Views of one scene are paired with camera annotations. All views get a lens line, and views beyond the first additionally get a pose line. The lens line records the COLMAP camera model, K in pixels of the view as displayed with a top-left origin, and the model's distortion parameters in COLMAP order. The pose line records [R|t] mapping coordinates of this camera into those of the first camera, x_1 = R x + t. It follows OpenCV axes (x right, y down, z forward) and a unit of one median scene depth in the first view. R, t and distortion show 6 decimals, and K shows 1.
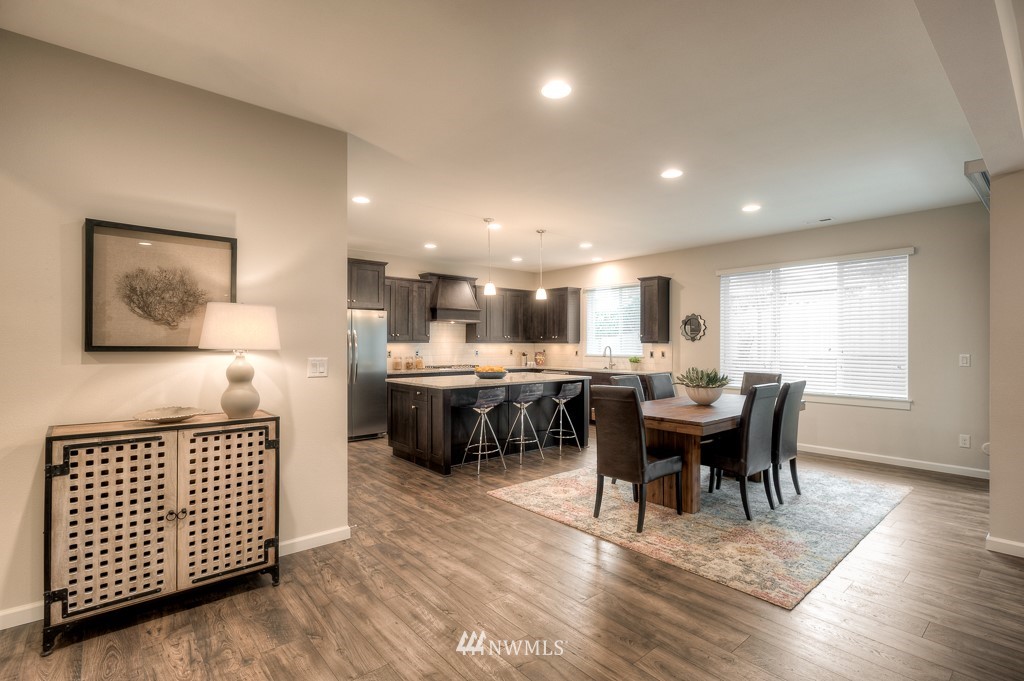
lens RADIAL K [[490.7, 0, 508.3], [0, 490.7, 341.6], [0, 0, 1]] dist [-0.004479, 0.002822]
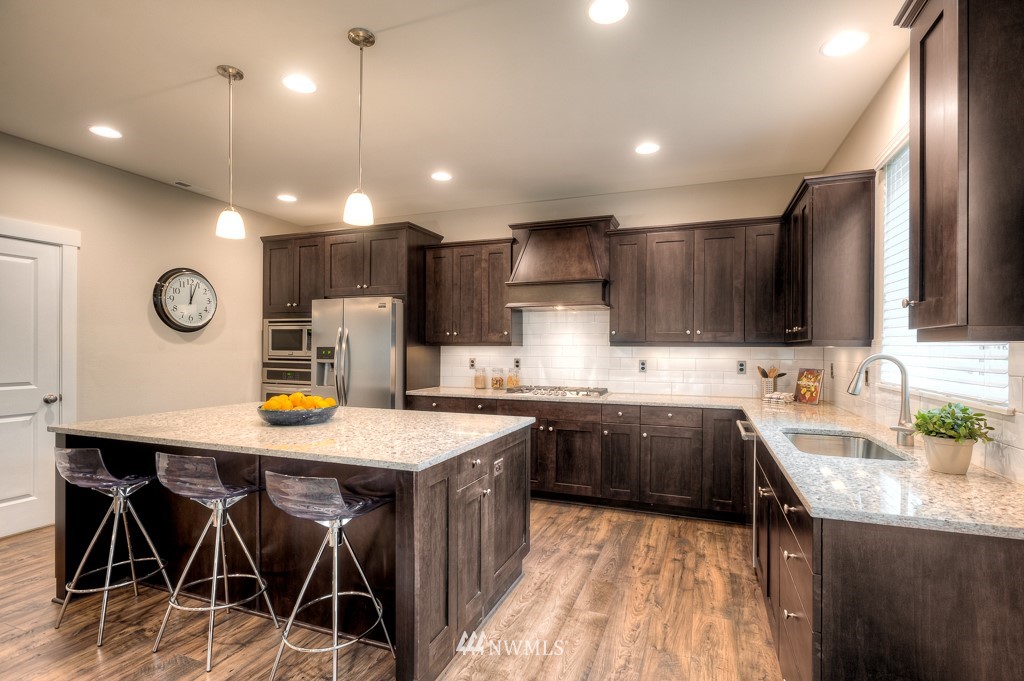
lens RADIAL K [[490.7, 0, 525.4], [0, 490.7, 348.6], [0, 0, 1]] dist [-0.004479, 0.002822]
pose [[0.490486, -0.000115, -0.871449, 0.354137], [0.000321, 1.000000, 0.000049, 0.005555], [0.871449, -0.000304, 0.490486, 0.729521]]
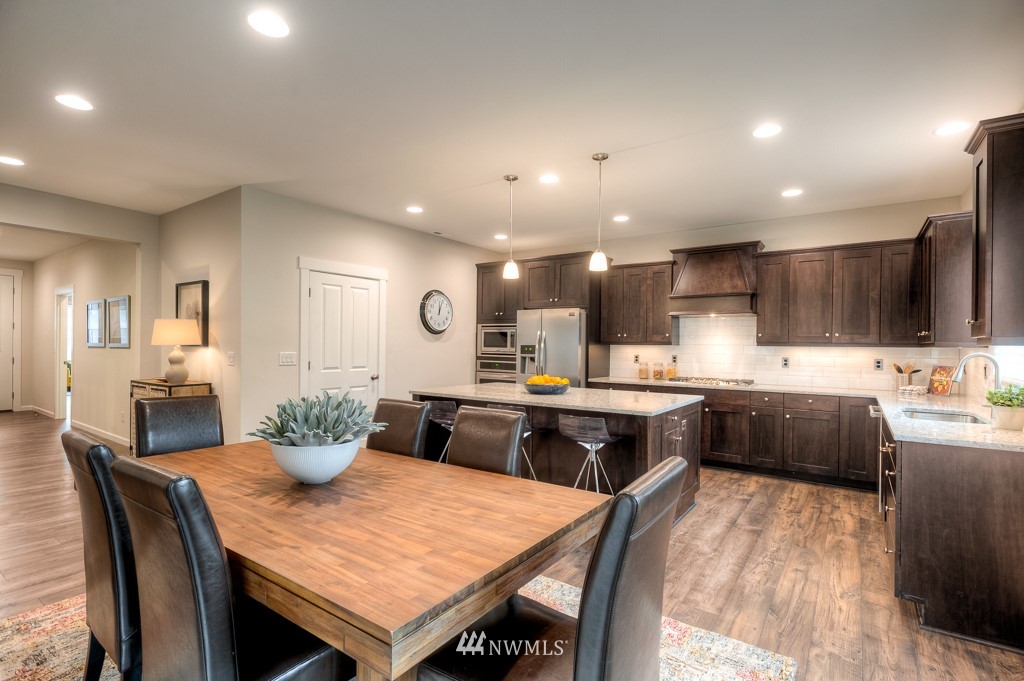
lens RADIAL K [[490.7, 0, 515.0], [0, 490.7, 345.1], [0, 0, 1]] dist [-0.004479, 0.002822]
pose [[0.251176, -0.000353, -0.967941, 0.497571], [-0.006051, 0.999980, -0.001935, 0.005243], [0.967922, 0.006343, 0.251169, 0.584640]]
